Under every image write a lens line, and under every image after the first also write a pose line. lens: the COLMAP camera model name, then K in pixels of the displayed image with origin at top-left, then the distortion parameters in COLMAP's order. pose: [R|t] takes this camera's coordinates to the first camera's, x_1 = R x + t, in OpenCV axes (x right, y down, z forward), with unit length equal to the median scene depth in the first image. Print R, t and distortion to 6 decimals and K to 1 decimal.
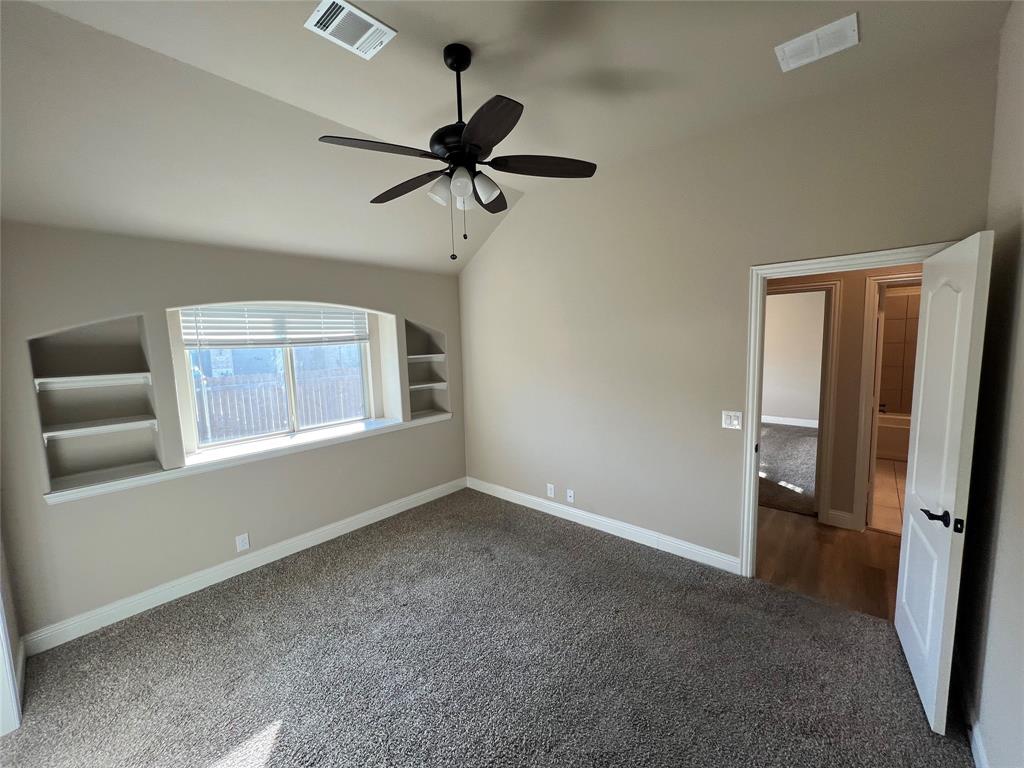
lens RADIAL K [[412.0, 0, 509.5], [0, 412.0, 381.5], [0, 0, 1]] dist [-0.000558, 0.000283]
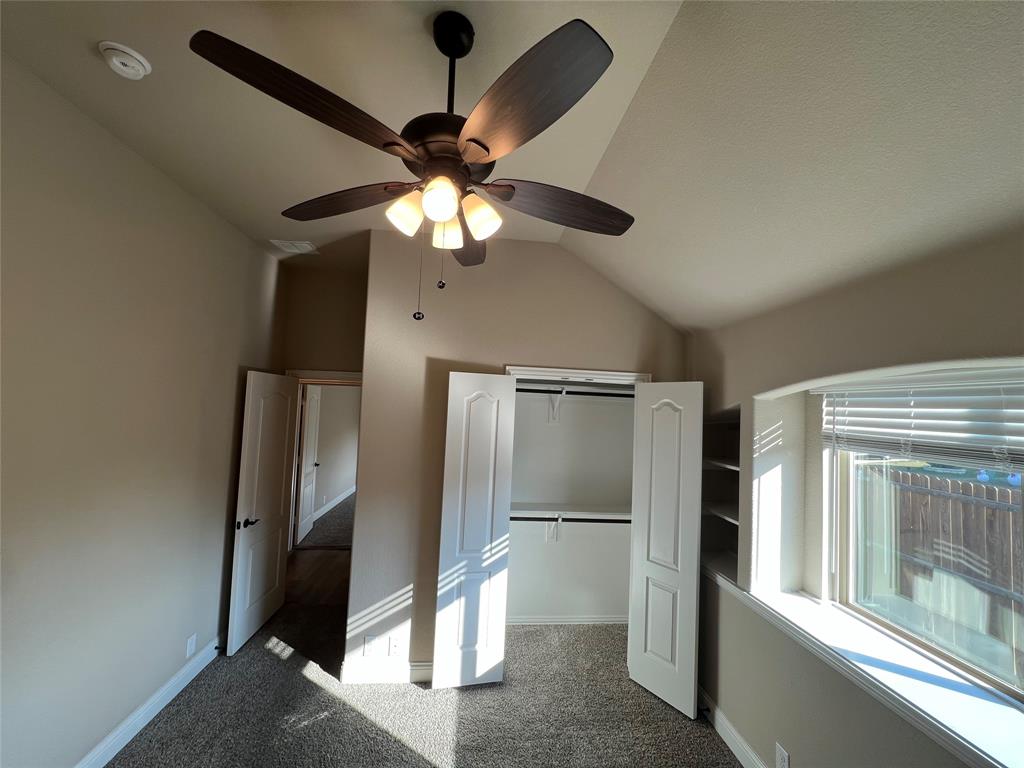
lens RADIAL K [[412.0, 0, 508.0], [0, 412.0, 381.3], [0, 0, 1]] dist [-0.000558, 0.000283]
pose [[-0.685916, -0.060004, -0.725203, 0.114156], [-0.120874, 0.992144, 0.032235, -0.146030], [0.717571, 0.109768, -0.687781, 1.017213]]
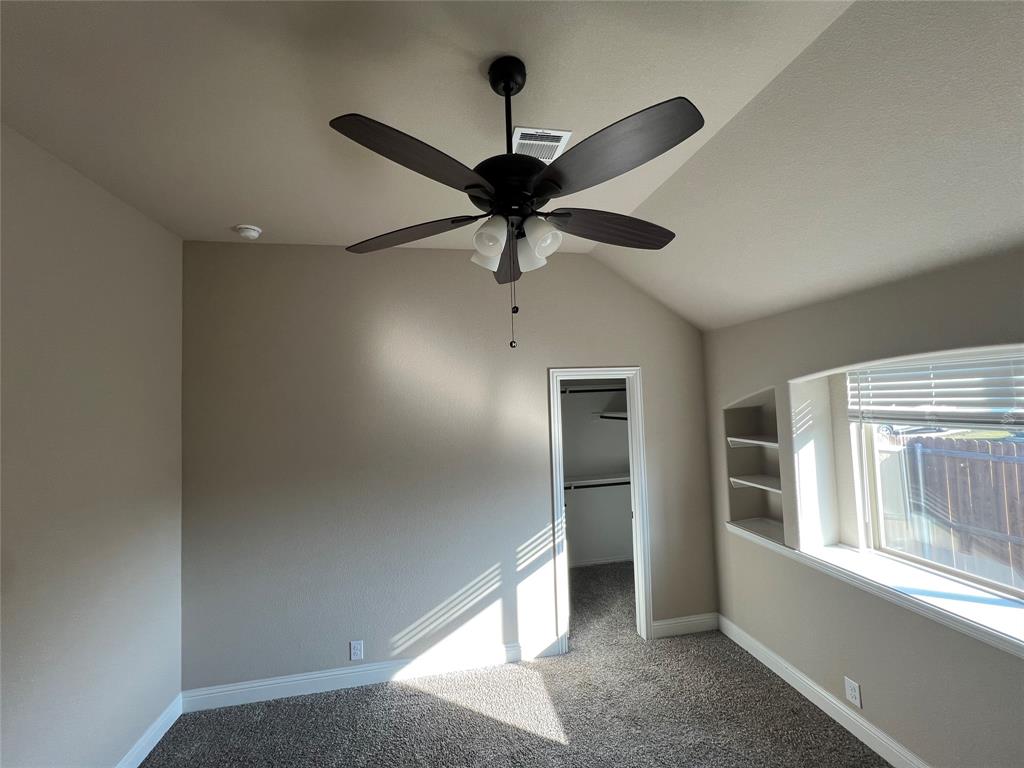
lens RADIAL K [[412.0, 0, 507.6], [0, 412.0, 382.0], [0, 0, 1]] dist [-0.000558, 0.000283]
pose [[-0.617592, 0.022454, -0.786178, 0.281128], [-0.017953, 0.998929, 0.042634, -0.170657], [0.786294, 0.040445, -0.616527, 0.902433]]
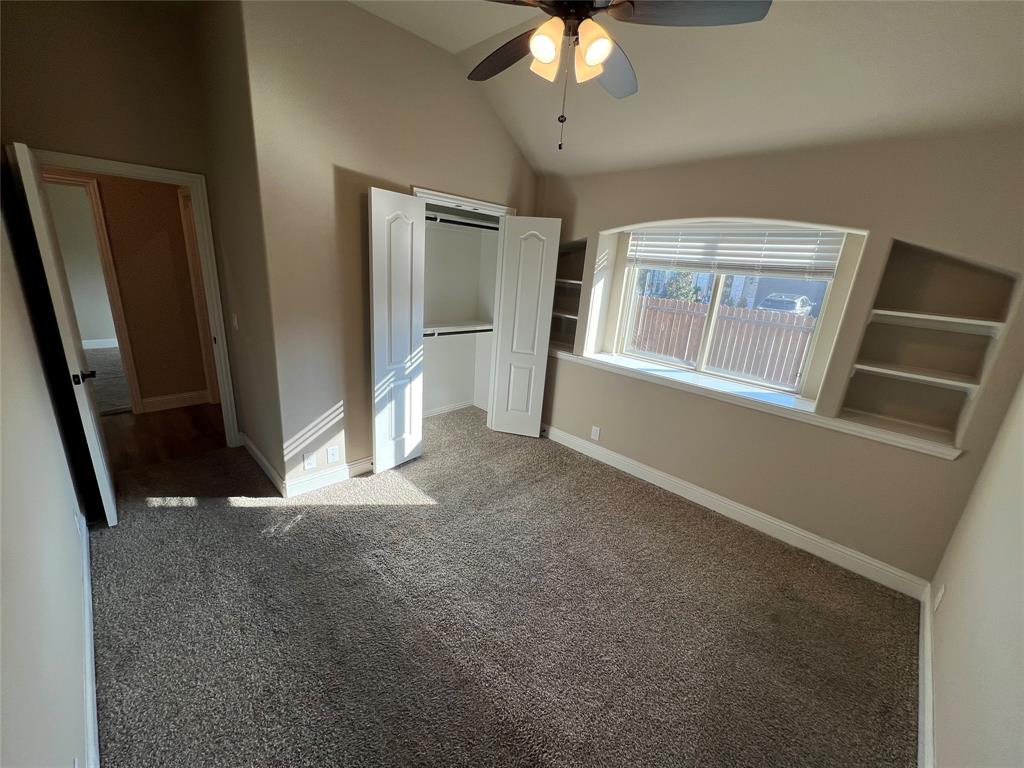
lens RADIAL K [[412.0, 0, 508.3], [0, 412.0, 382.8], [0, 0, 1]] dist [-0.000558, 0.000283]
pose [[-0.058639, 0.288551, -0.955667, 0.451886], [-0.188871, 0.936818, 0.294448, -0.051411], [0.980250, 0.197764, -0.000436, 0.681601]]
